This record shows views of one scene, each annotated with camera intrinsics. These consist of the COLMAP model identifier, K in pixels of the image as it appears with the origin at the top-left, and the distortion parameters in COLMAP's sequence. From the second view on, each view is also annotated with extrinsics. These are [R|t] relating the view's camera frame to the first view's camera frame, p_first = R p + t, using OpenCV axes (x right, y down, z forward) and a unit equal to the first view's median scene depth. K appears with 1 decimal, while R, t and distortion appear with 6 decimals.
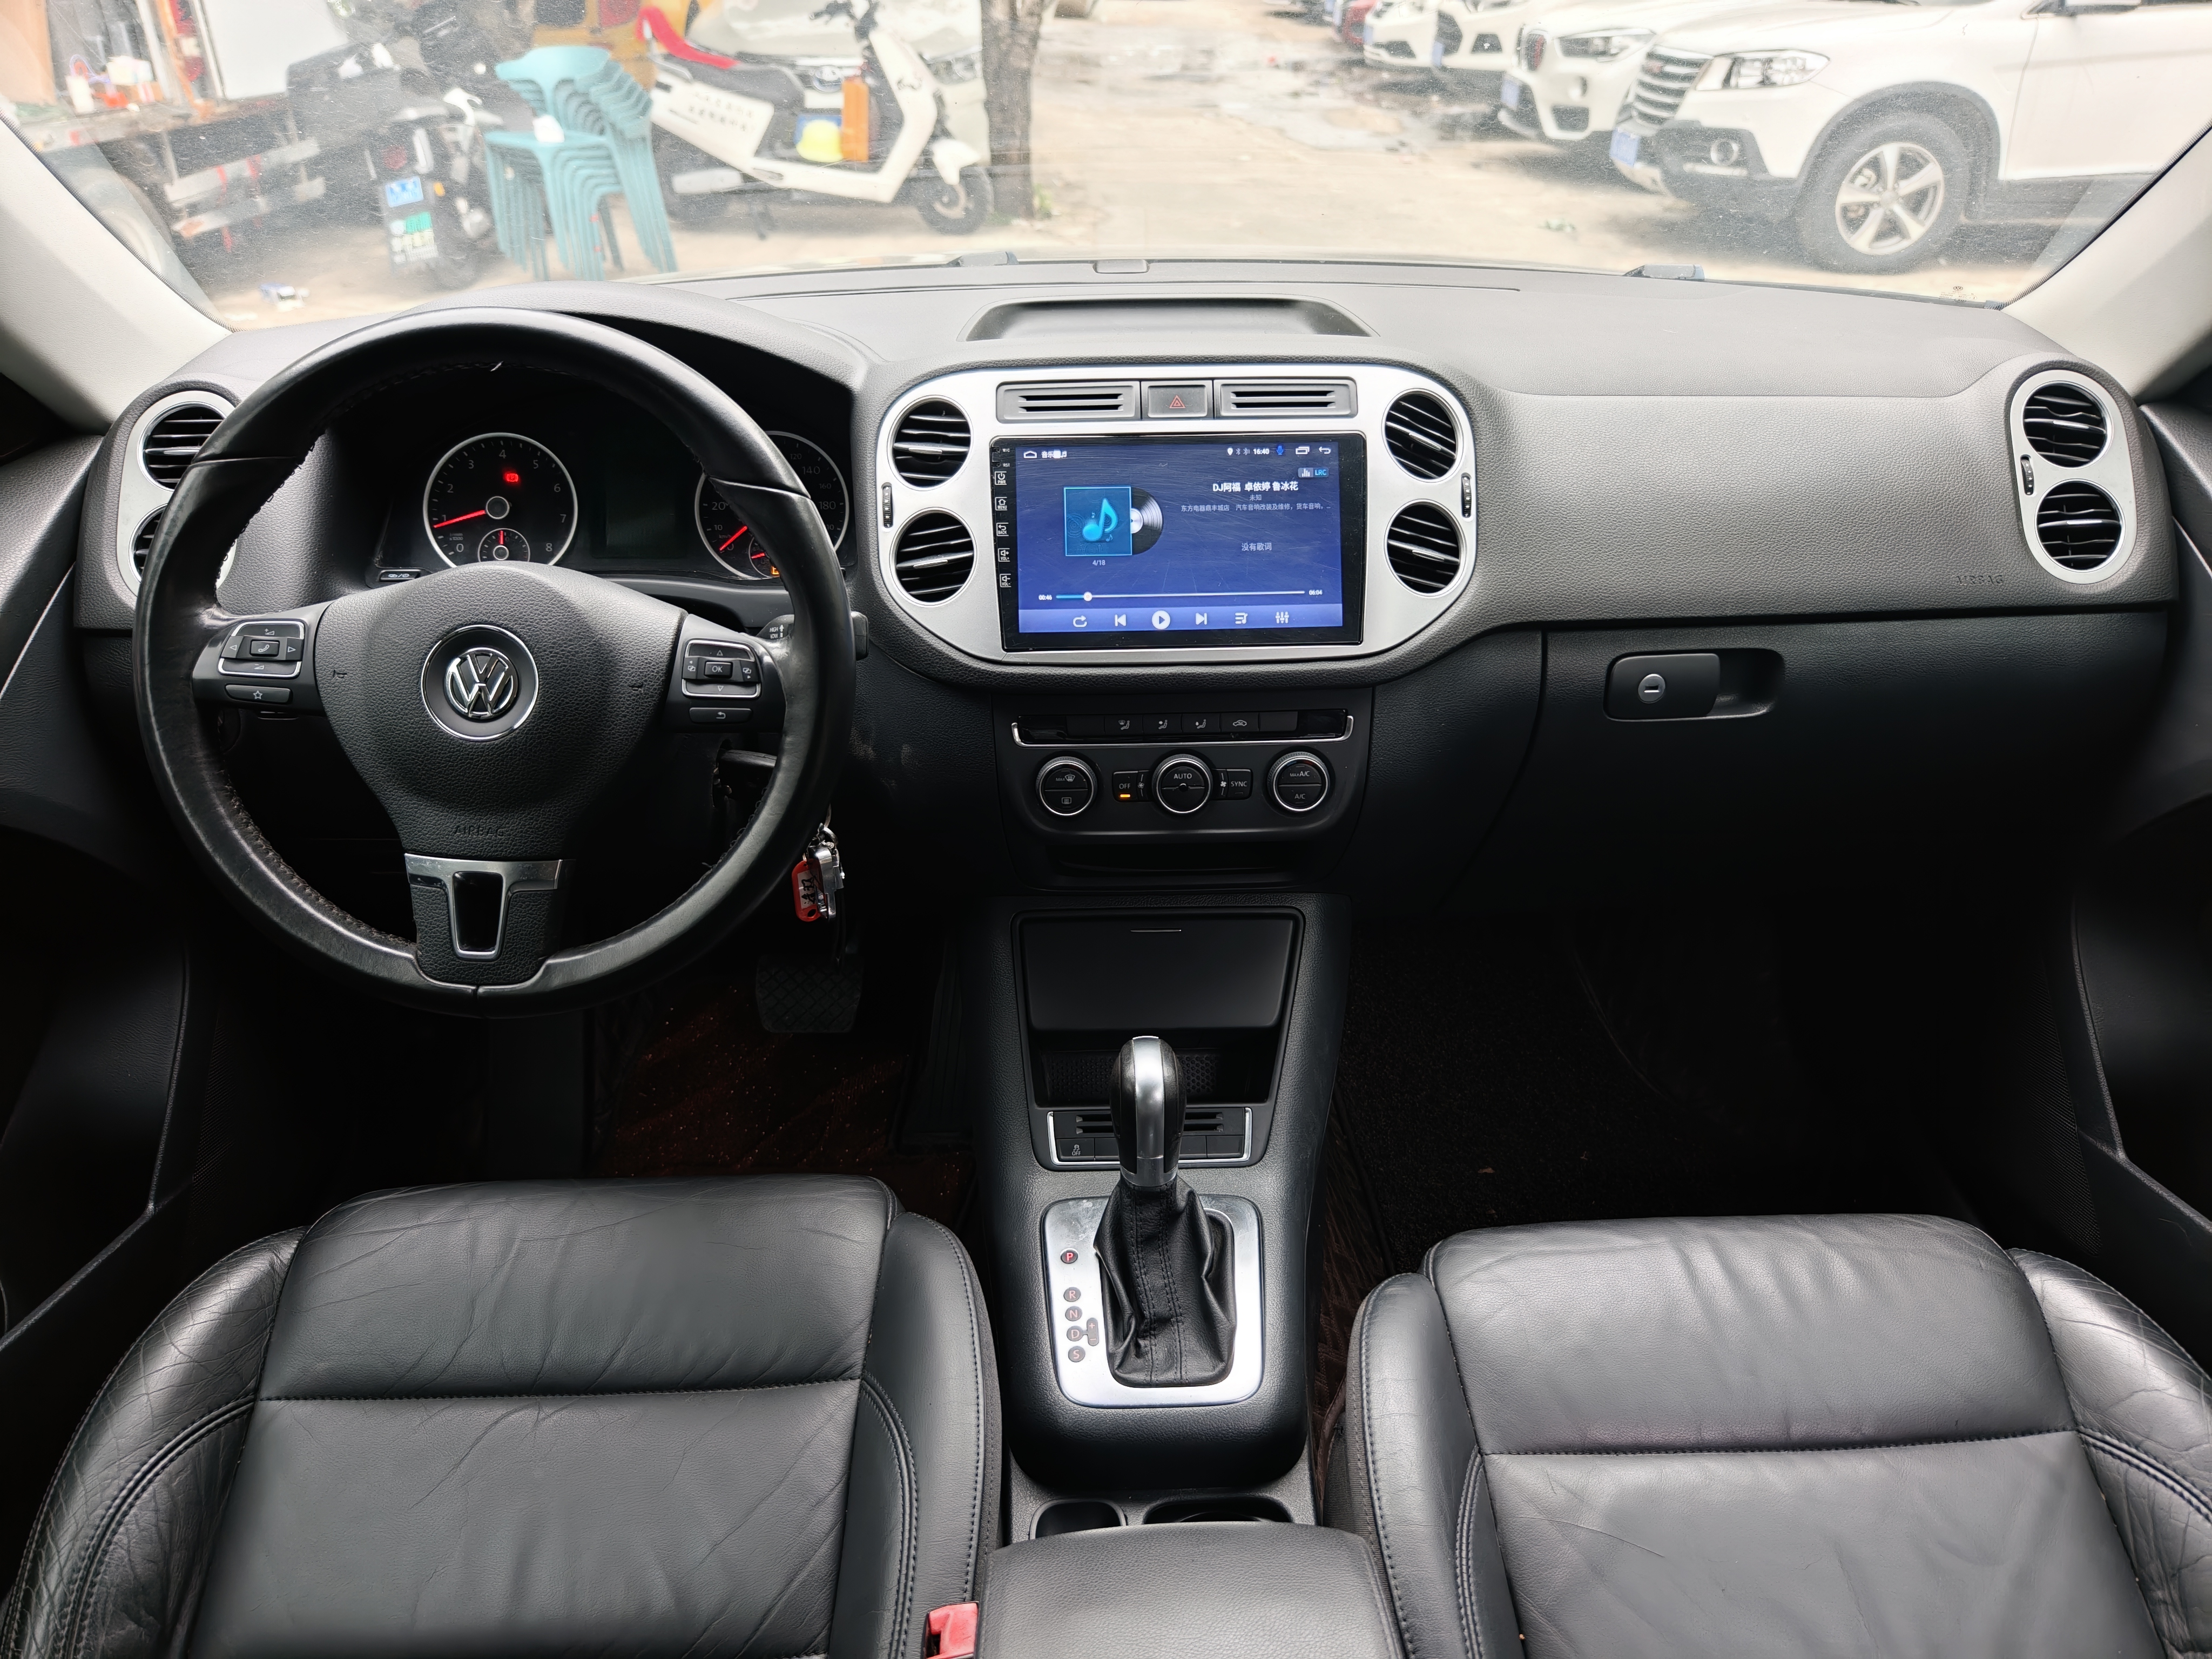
lens RADIAL K [[1489.2, 0, 1111.0], [0, 1489.2, 846.1], [0, 0, 1]] dist [-0.009281, 0.006605]
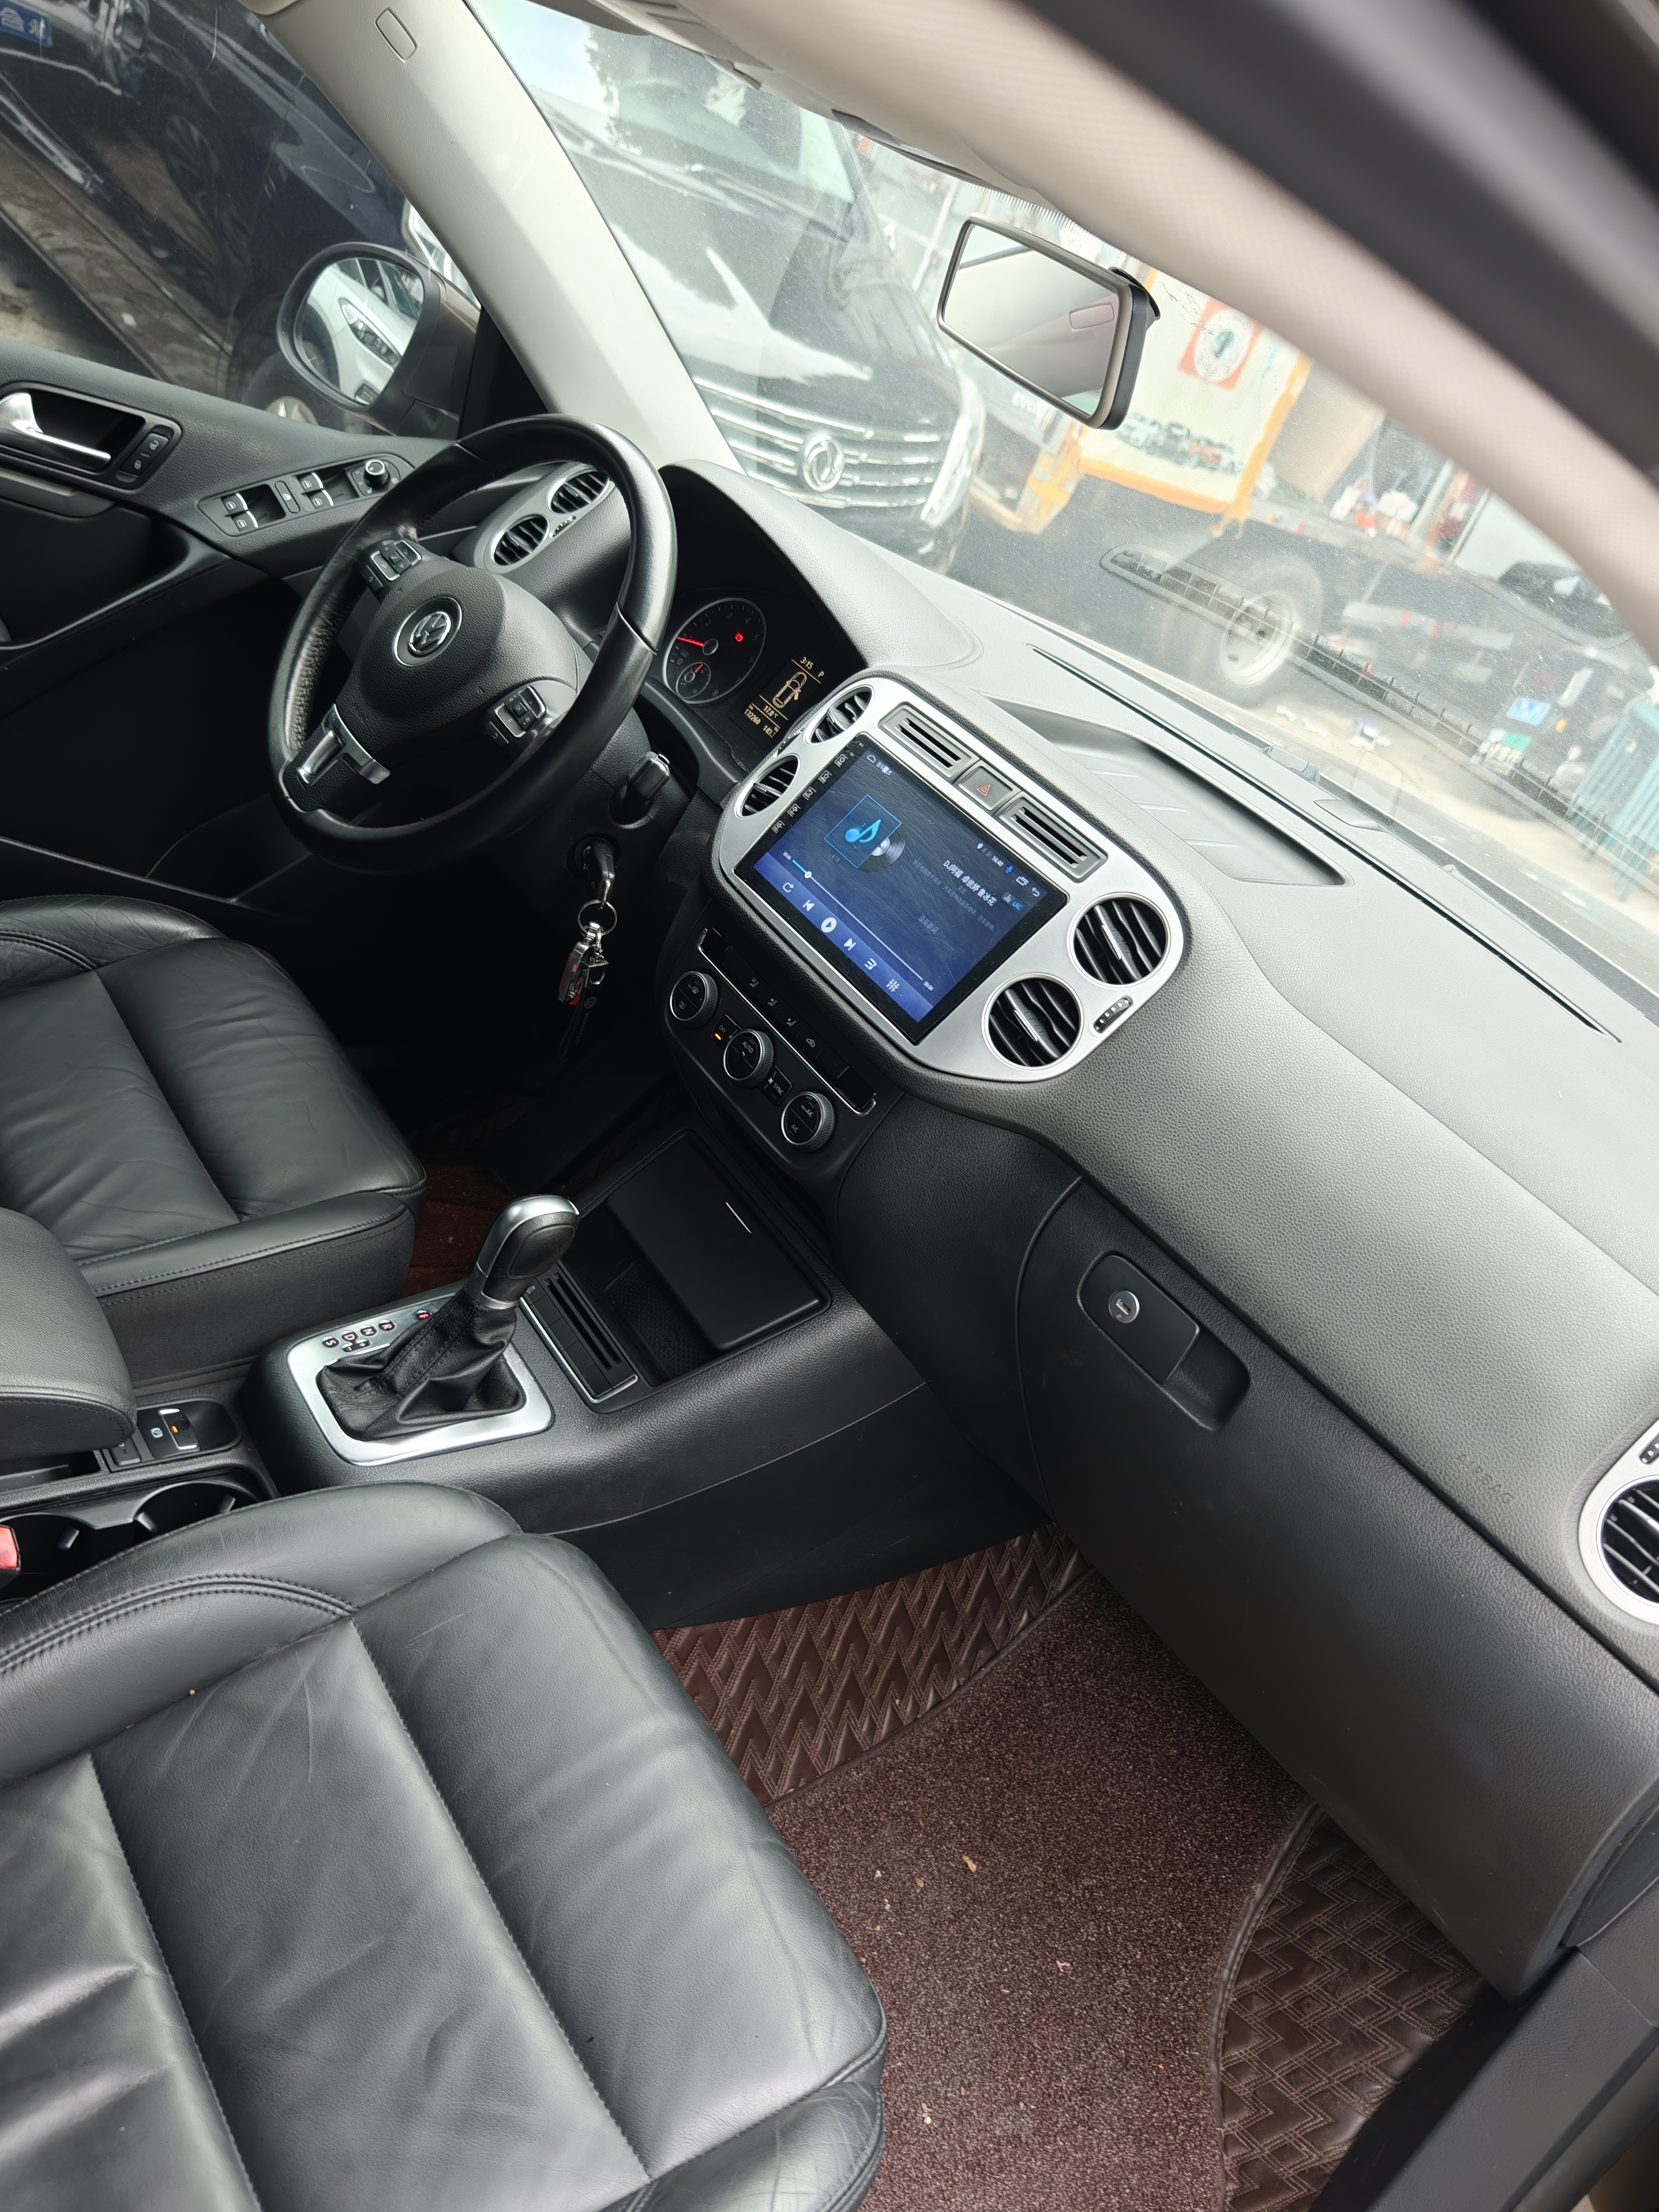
lens RADIAL K [[1710.1, 0, 838.4], [0, 1710.1, 1097.5], [0, 0, 1]] dist [0.011446, 0.005343]
pose [[0.540249, 0.587782, -0.602199, 0.853015], [-0.703006, 0.708570, 0.060920, -0.143288], [0.462507, 0.390438, 0.796018, 0.065666]]
